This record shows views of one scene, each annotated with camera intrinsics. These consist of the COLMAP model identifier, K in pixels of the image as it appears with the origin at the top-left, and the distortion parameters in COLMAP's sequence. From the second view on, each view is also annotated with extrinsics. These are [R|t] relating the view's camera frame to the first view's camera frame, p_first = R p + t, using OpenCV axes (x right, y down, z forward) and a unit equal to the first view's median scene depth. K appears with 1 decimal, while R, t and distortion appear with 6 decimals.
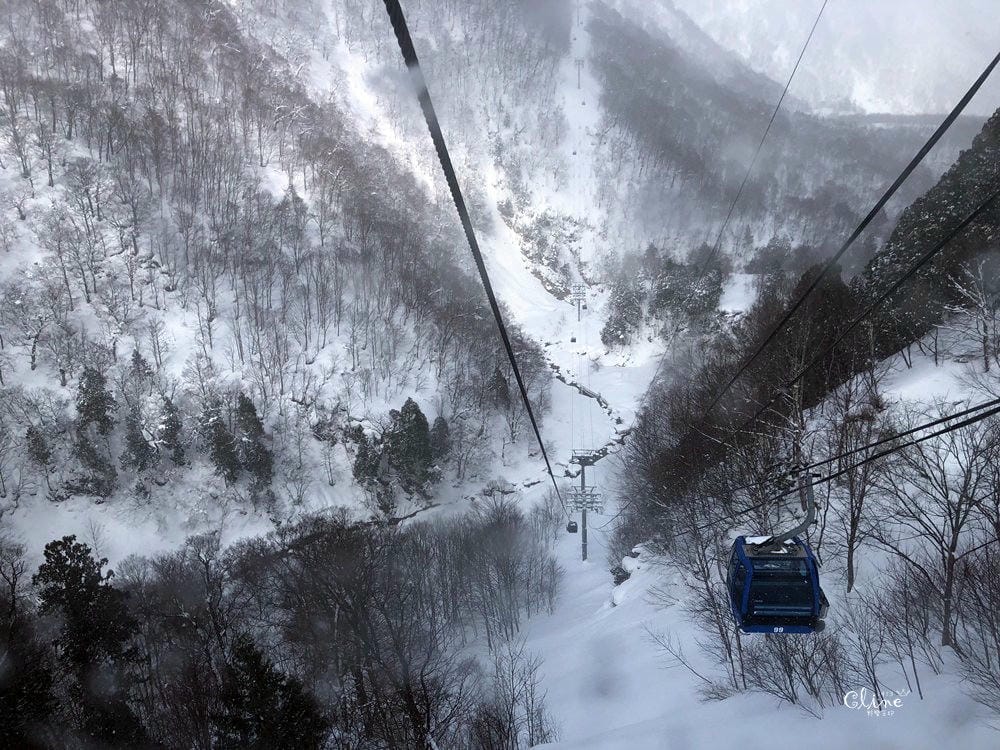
lens RADIAL K [[821.4, 0, 492.2], [0, 821.4, 381.7], [0, 0, 1]] dist [-0.012308, -0.021795]
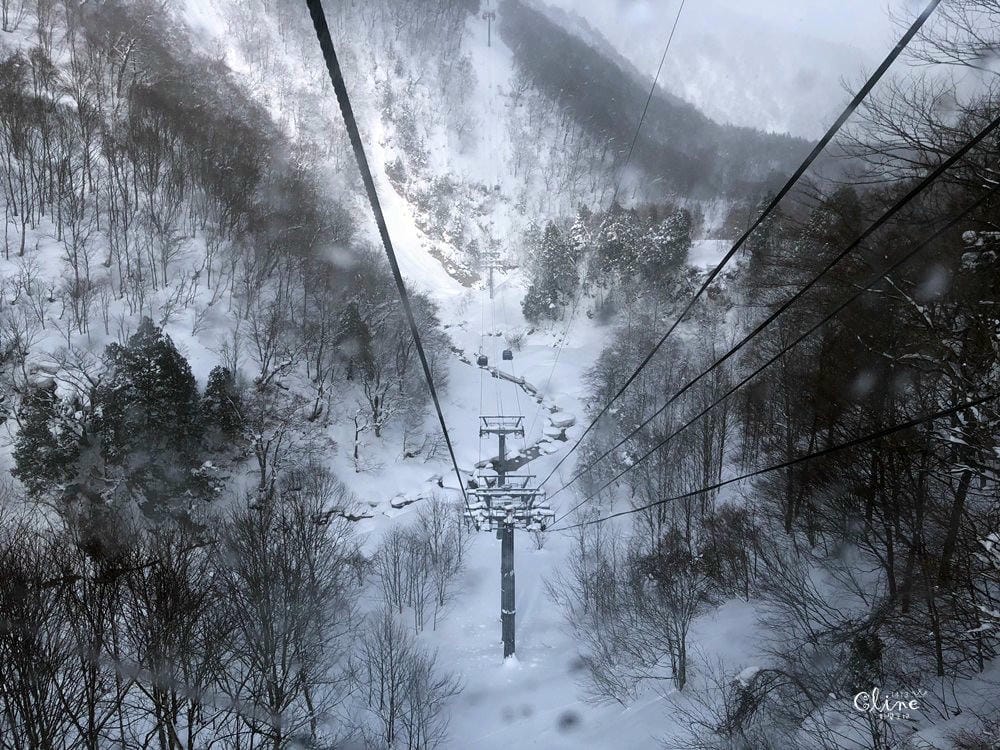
lens RADIAL K [[821.4, 0, 504.2], [0, 821.4, 371.4], [0, 0, 1]] dist [-0.012308, -0.021795]
pose [[0.992646, 0.002536, 0.121023, 0.025106], [0.008177, 0.996092, -0.087946, 0.046791], [-0.120773, 0.088288, 0.988746, 0.242249]]
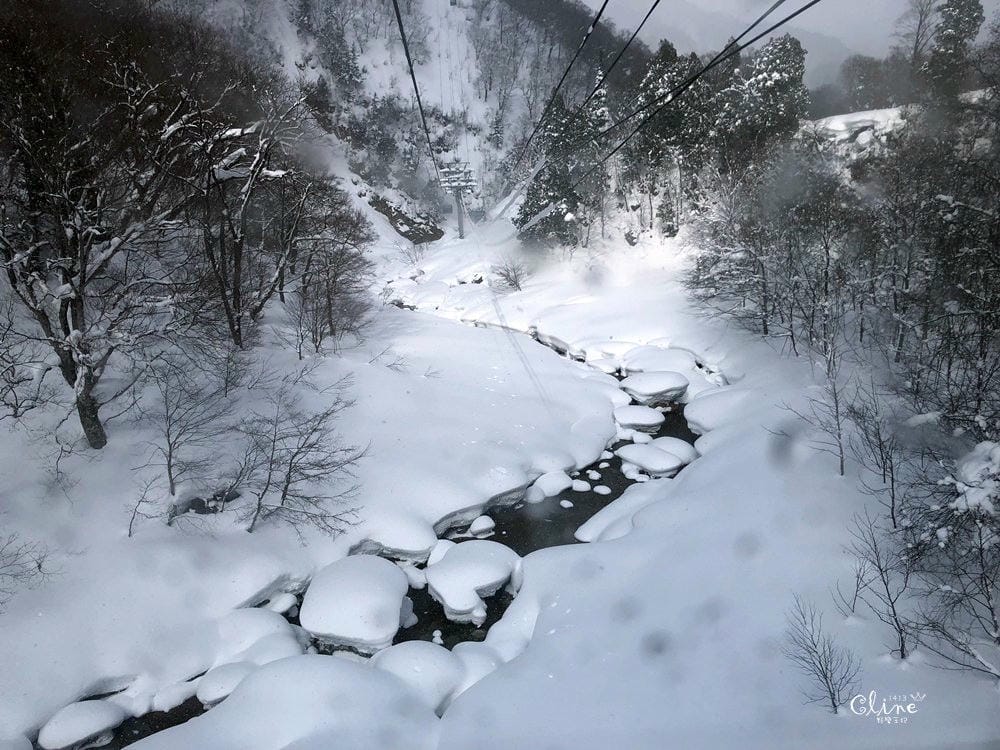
lens RADIAL K [[821.4, 0, 471.9], [0, 821.4, 372.0], [0, 0, 1]] dist [-0.012308, -0.021795]
pose [[0.992367, -0.047518, 0.113798, 0.047886], [0.061846, 0.990114, -0.125891, 0.049545], [-0.106691, 0.131968, 0.985496, 0.475396]]
